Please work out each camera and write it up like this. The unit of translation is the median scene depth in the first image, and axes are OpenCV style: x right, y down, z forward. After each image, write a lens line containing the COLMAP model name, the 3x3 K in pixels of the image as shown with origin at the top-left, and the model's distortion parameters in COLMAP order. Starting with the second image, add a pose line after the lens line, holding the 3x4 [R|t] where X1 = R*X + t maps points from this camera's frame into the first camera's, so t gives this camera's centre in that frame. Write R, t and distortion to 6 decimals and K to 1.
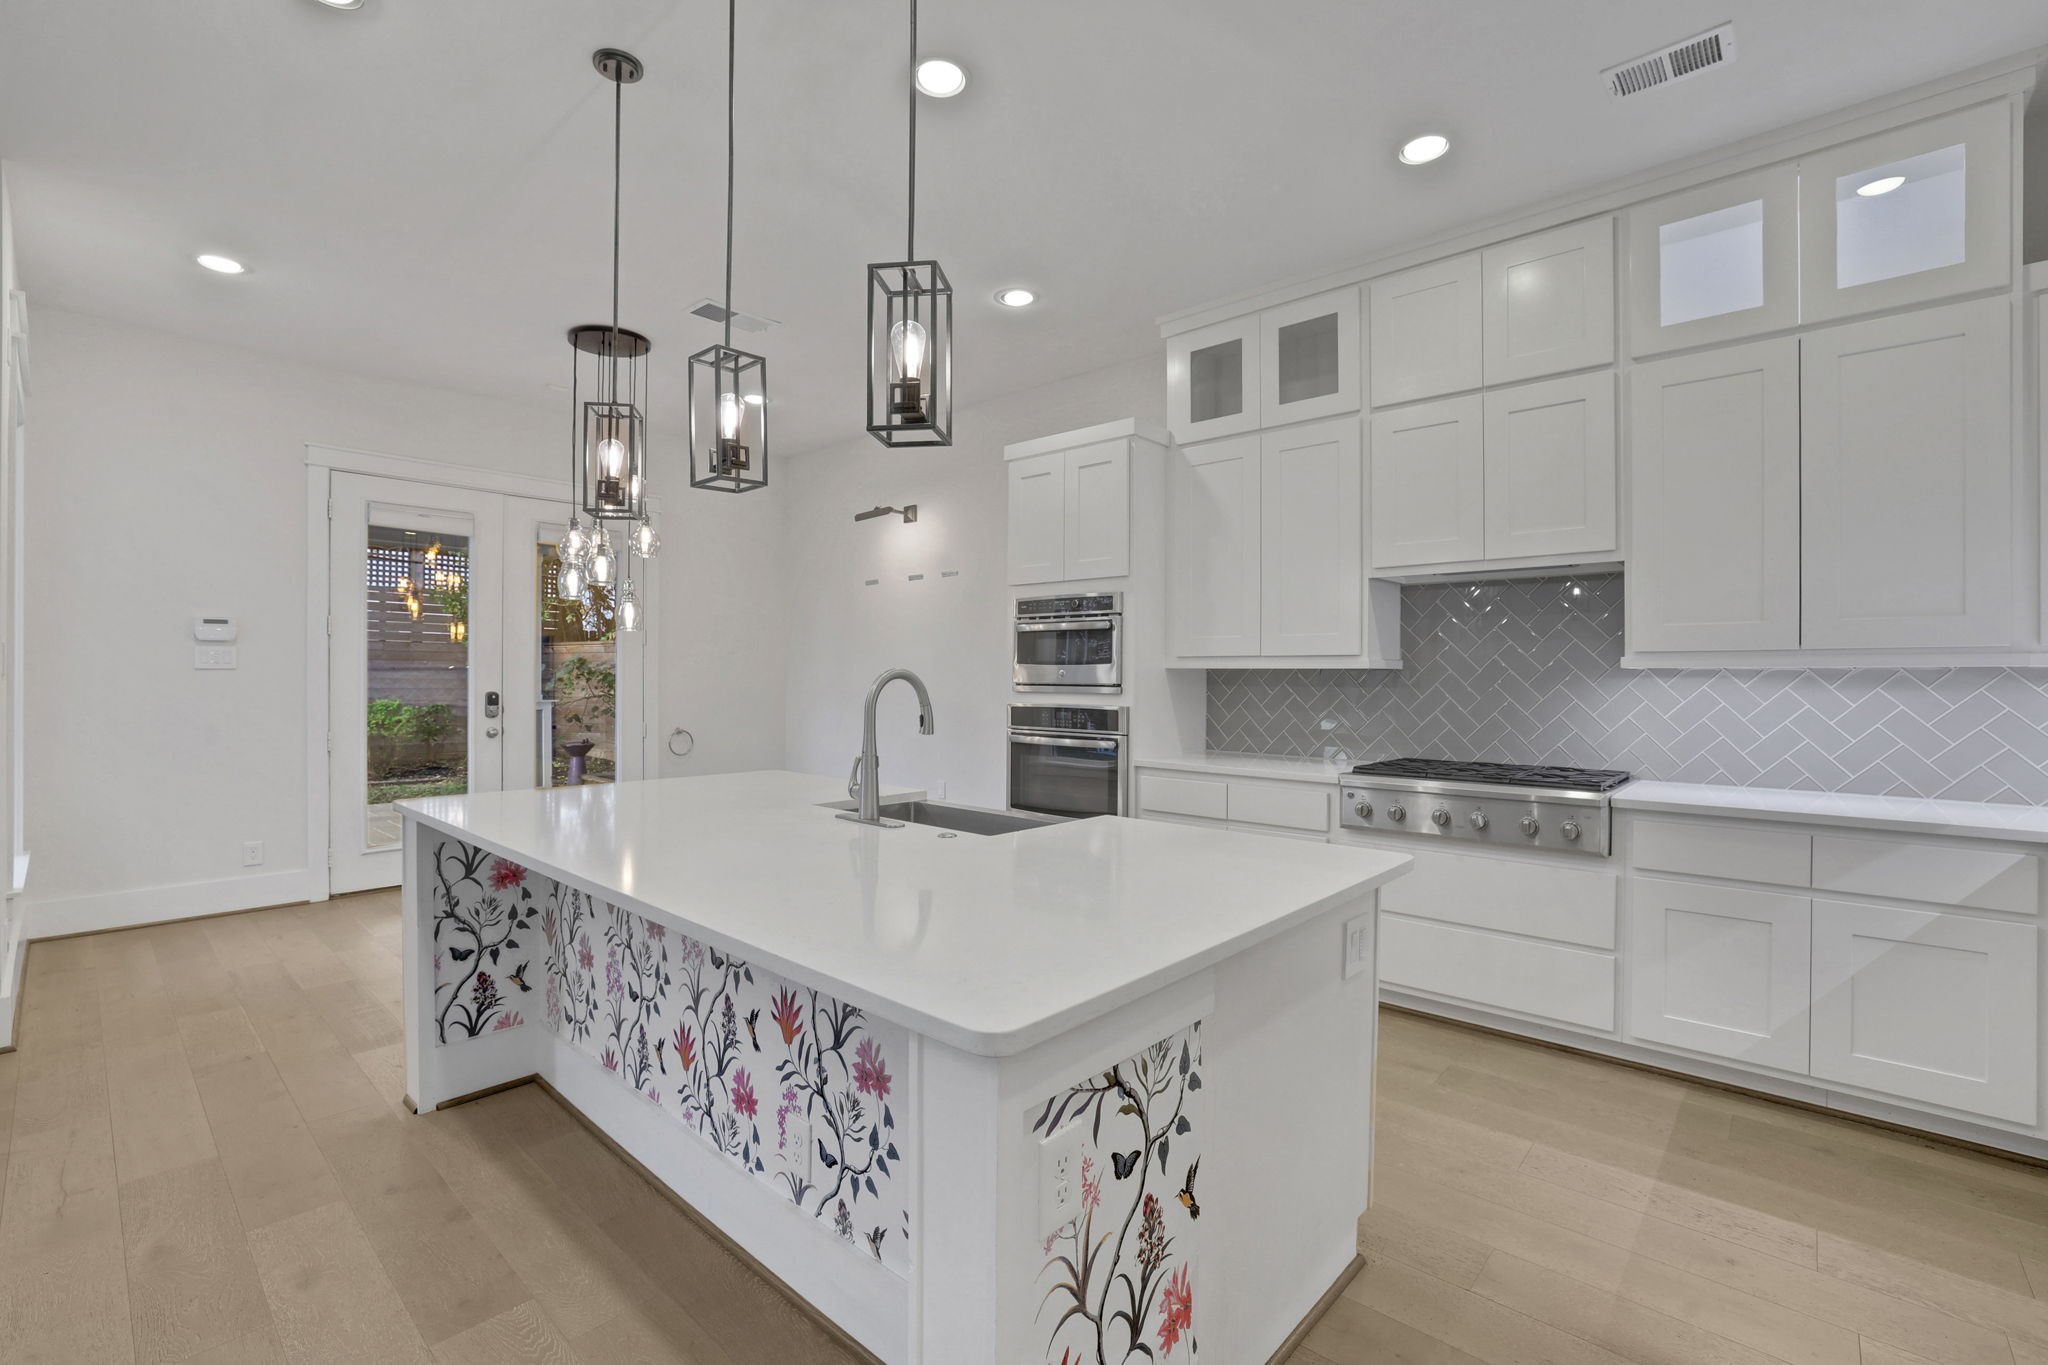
lens RADIAL K [[901.3, 0, 1032.4], [0, 901.3, 677.2], [0, 0, 1]] dist [-0.045509, 0.016891]
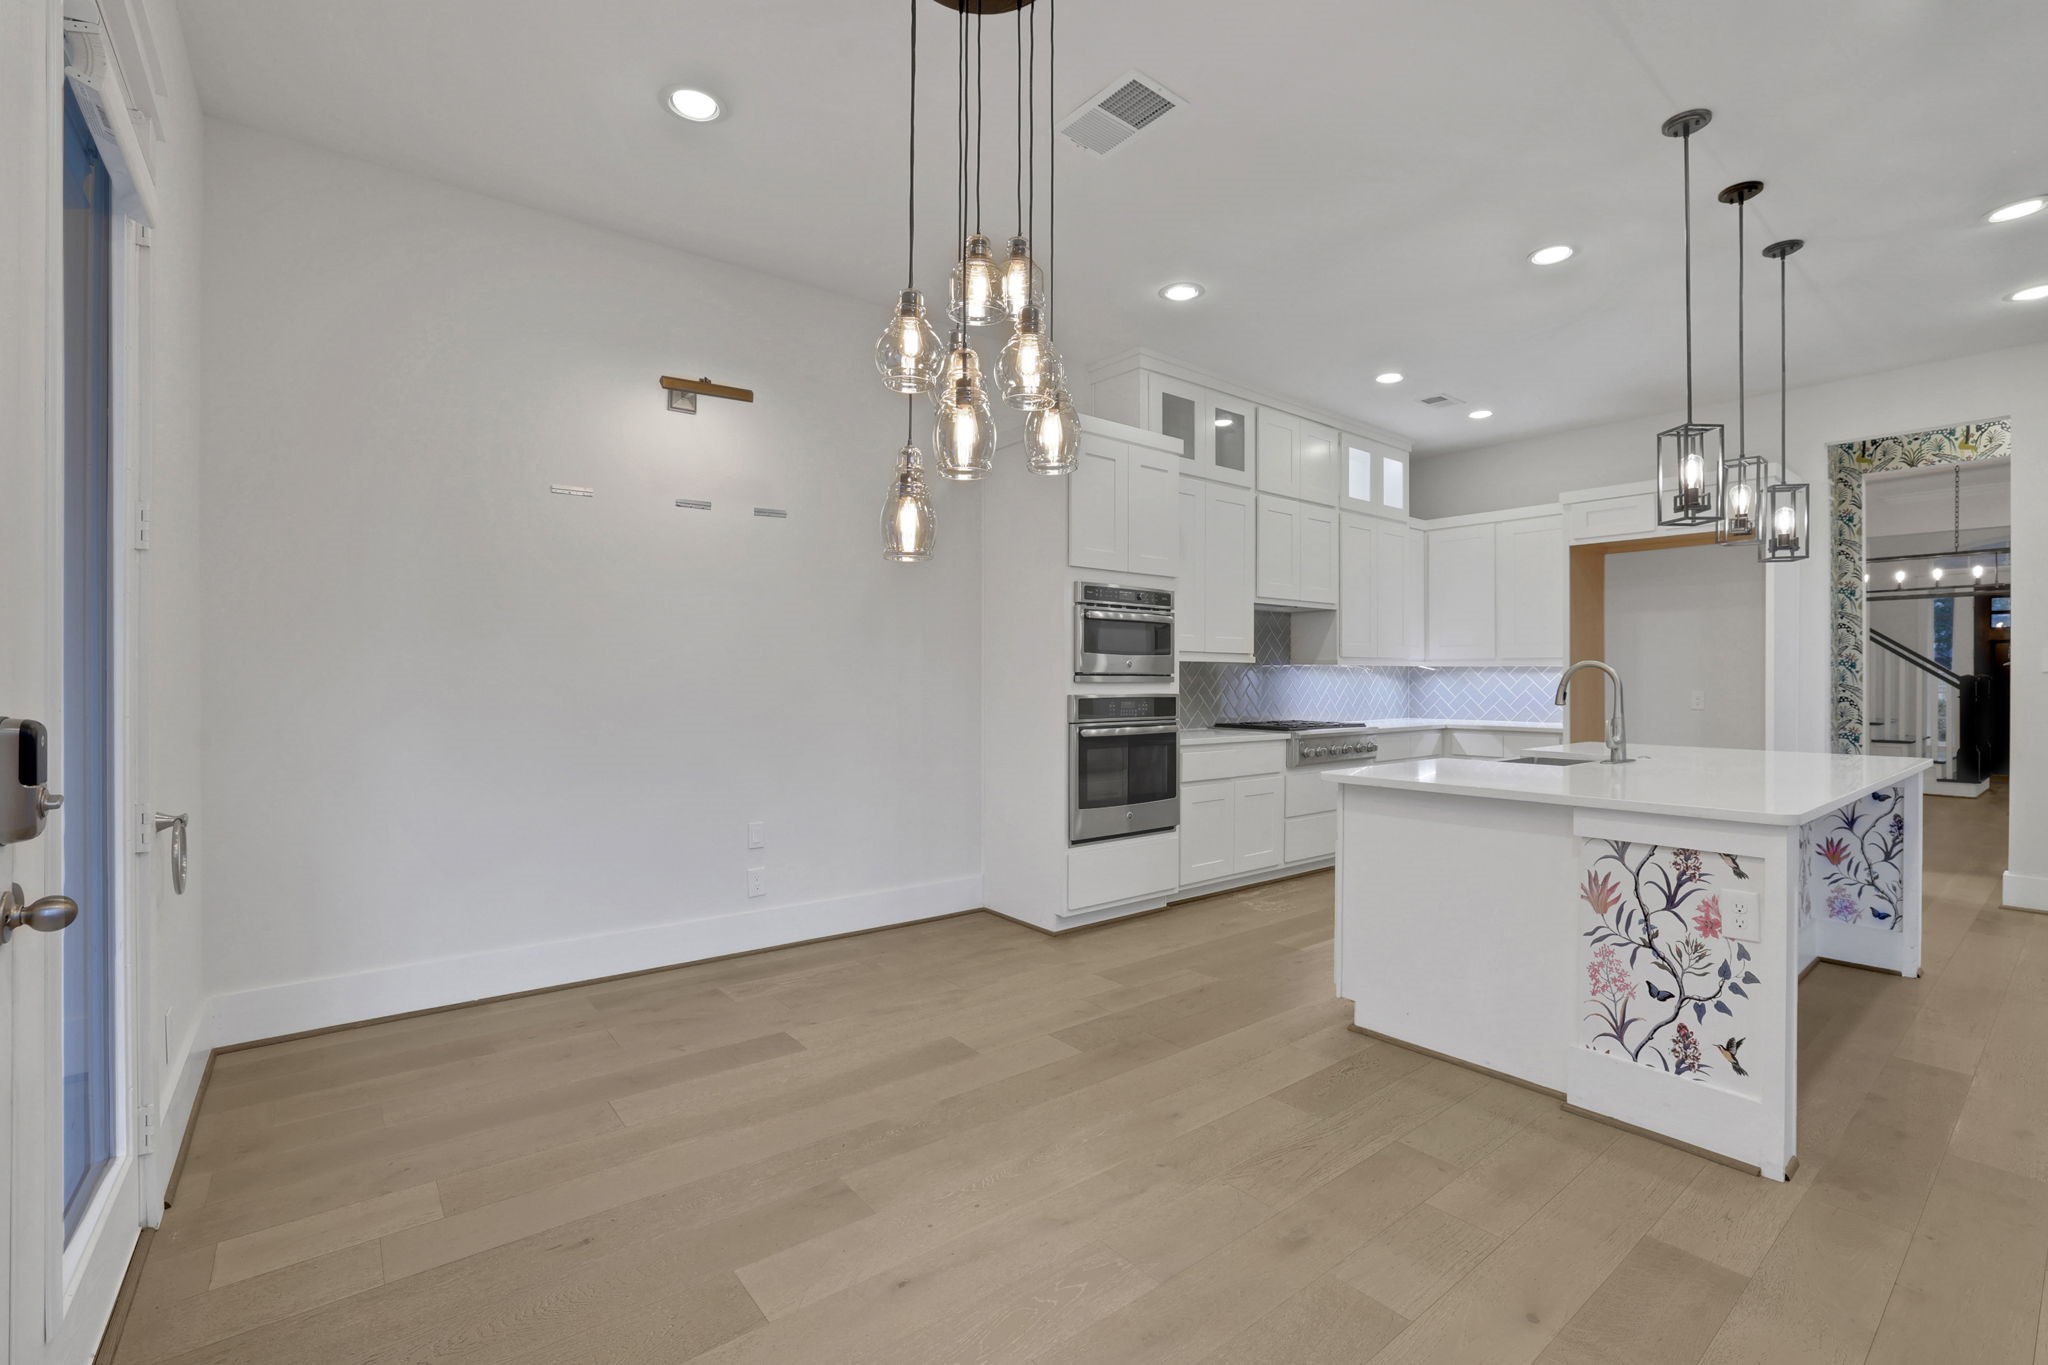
lens RADIAL K [[901.3, 0, 1024.5], [0, 901.3, 674.7], [0, 0, 1]] dist [-0.045509, 0.016891]
pose [[0.171858, -0.000618, 0.985122, -1.079116], [-0.001177, 0.999999, 0.000833, 0.008793], [-0.985121, -0.001303, 0.171857, 1.033981]]
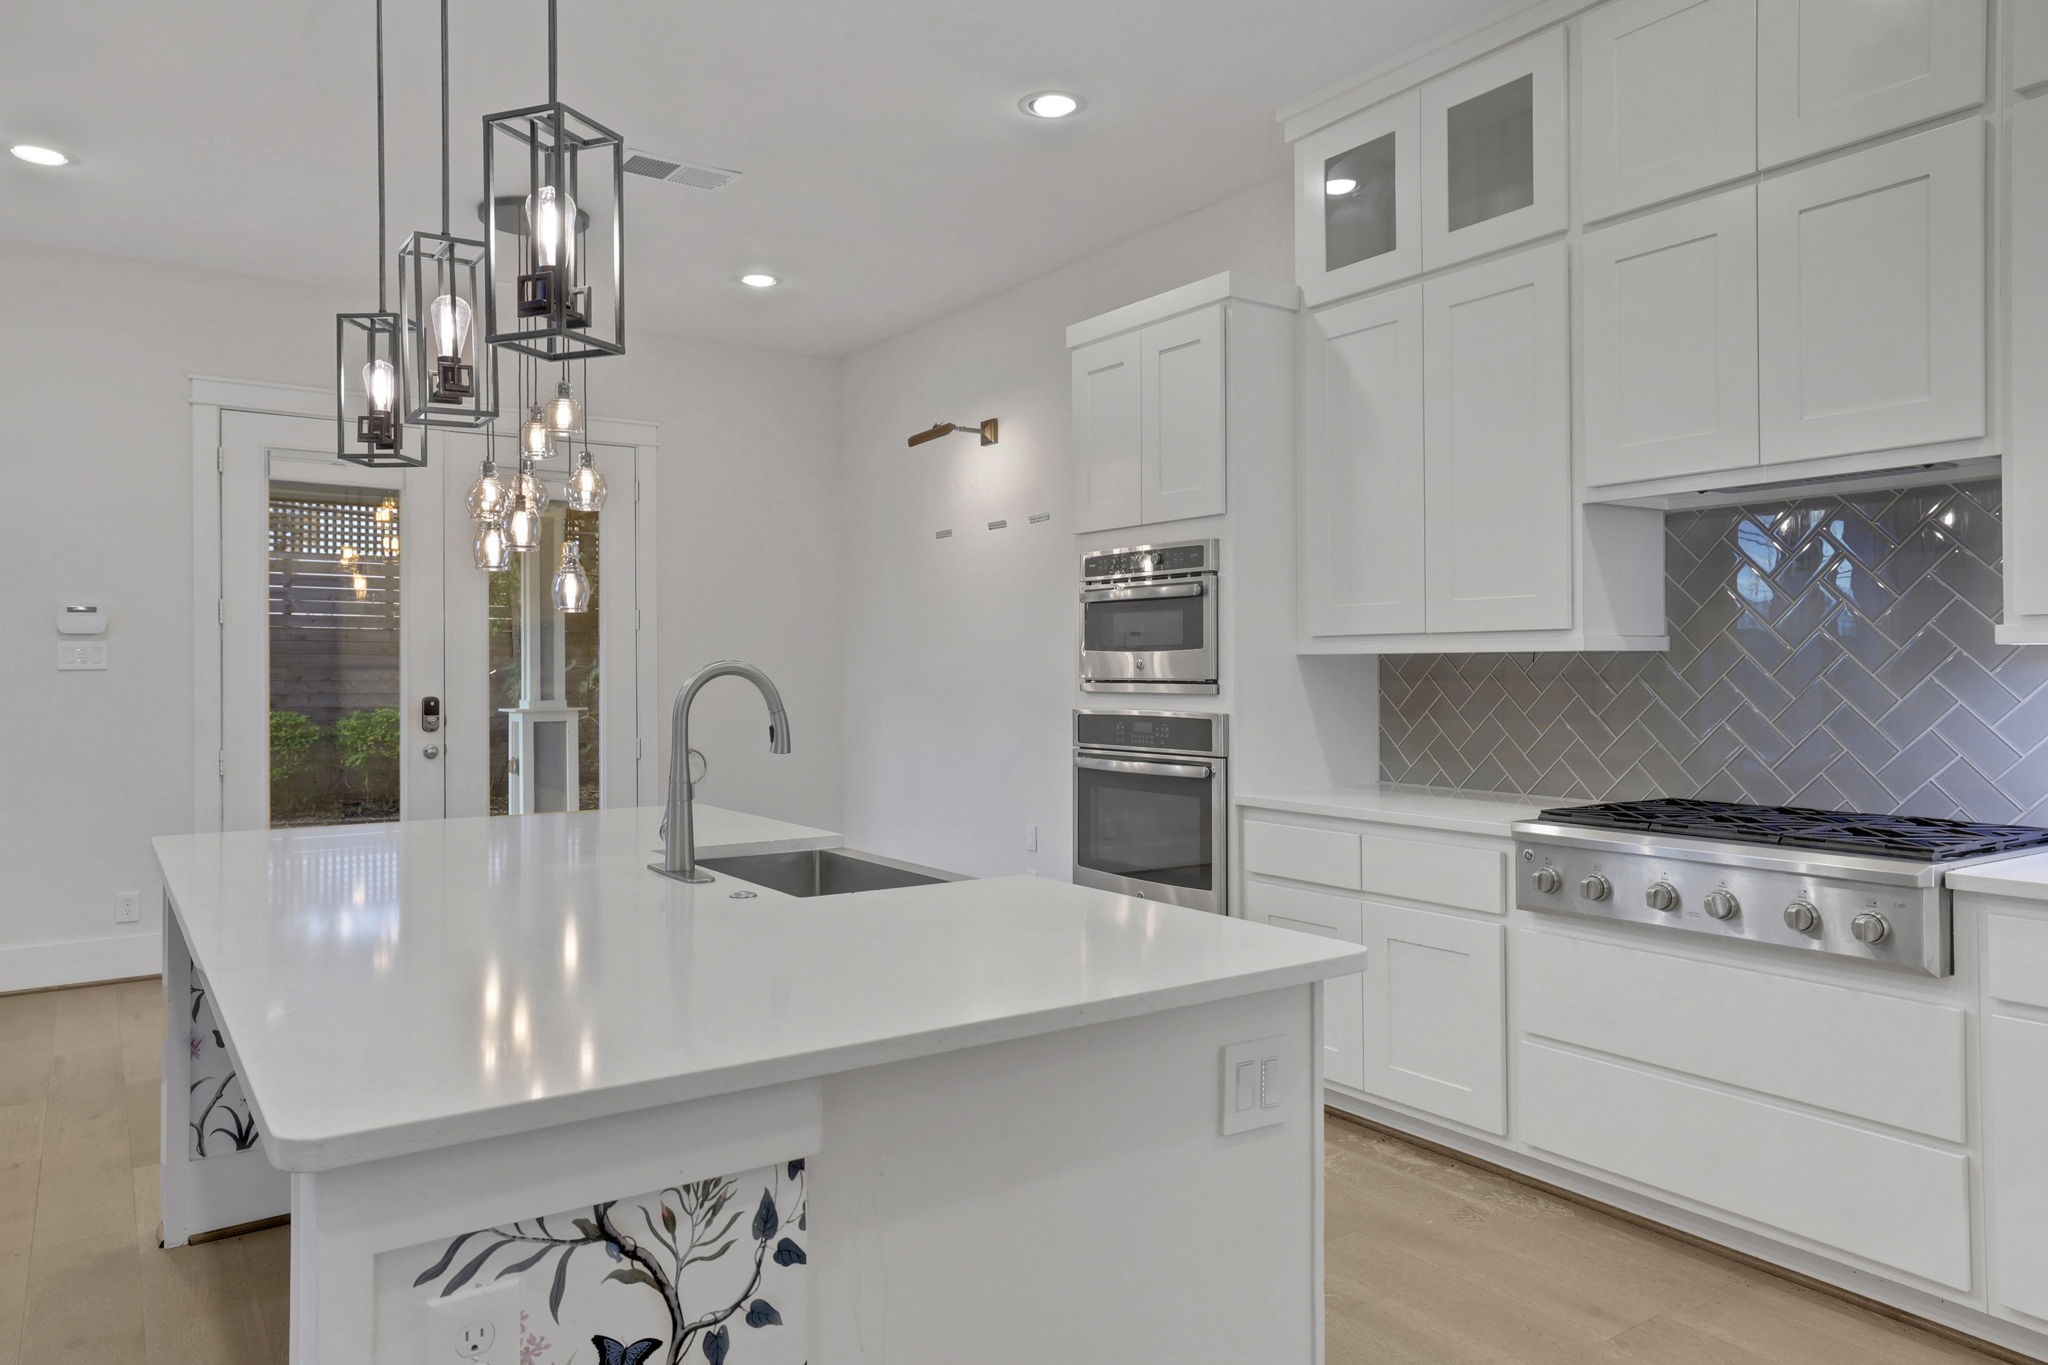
lens RADIAL K [[1367.8, 0, 1034.4], [0, 1367.8, 661.0], [0, 0, 1]] dist [-0.009025, 0.033506]
pose [[0.972962, -0.011270, -0.230690, 0.208322], [0.009452, 0.999915, -0.008984, 0.001855], [0.230772, 0.006561, 0.972986, 0.002778]]
